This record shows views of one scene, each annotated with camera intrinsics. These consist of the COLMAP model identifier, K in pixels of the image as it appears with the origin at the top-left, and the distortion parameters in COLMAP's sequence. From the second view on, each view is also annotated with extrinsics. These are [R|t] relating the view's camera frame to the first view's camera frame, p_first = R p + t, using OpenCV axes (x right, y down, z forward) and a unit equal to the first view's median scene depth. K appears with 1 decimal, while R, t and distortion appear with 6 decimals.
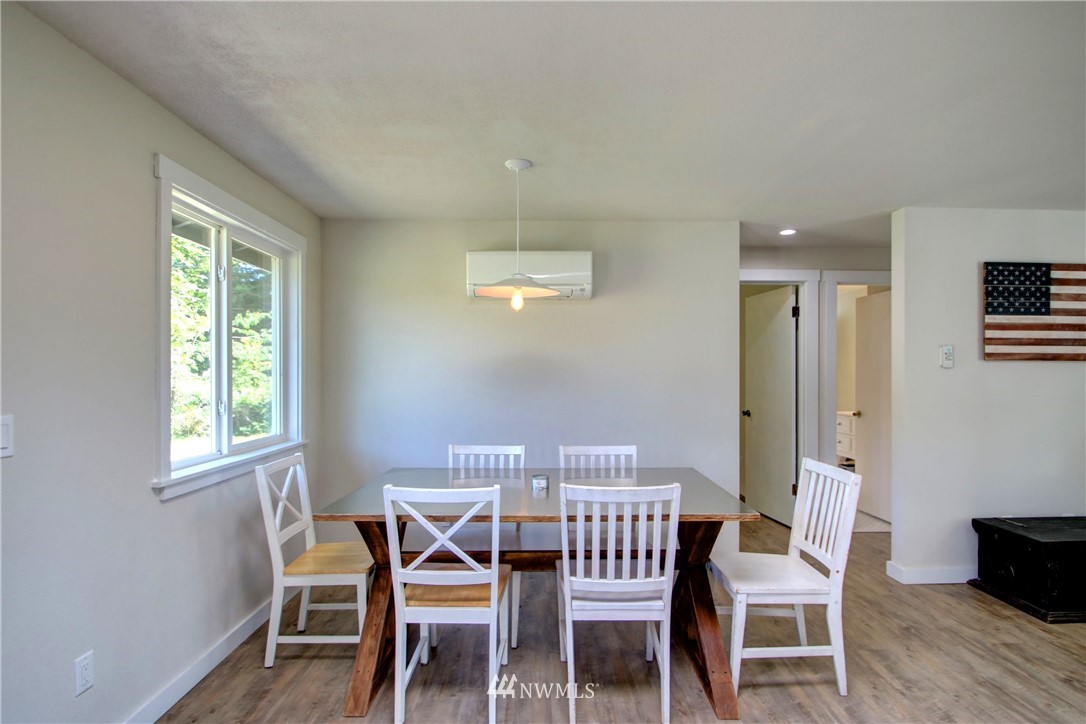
lens RADIAL K [[550.6, 0, 547.3], [0, 550.6, 371.0], [0, 0, 1]] dist [-0.004764, -0.001262]
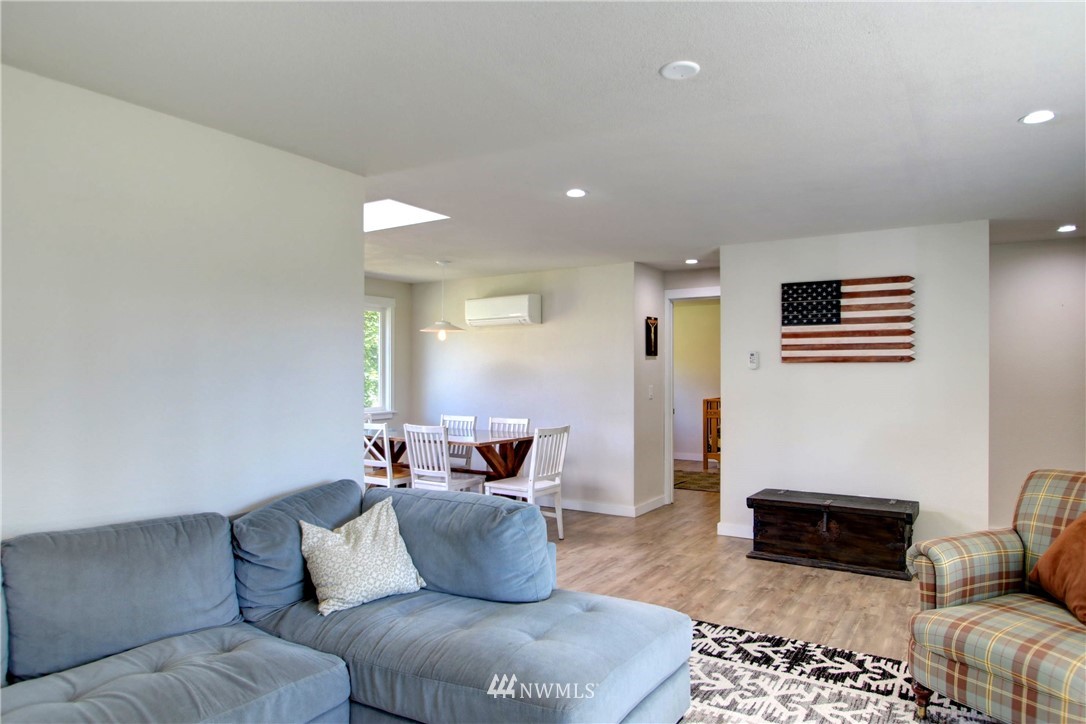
lens RADIAL K [[698.3, 0, 548.4], [0, 698.3, 363.3], [0, 0, 1]] dist [-0.008237, -0.000900]
pose [[0.825056, -0.010335, -0.564957, 1.249072], [0.004982, 0.999927, -0.011017, -0.003770], [0.565030, 0.006275, 0.825047, -0.596589]]
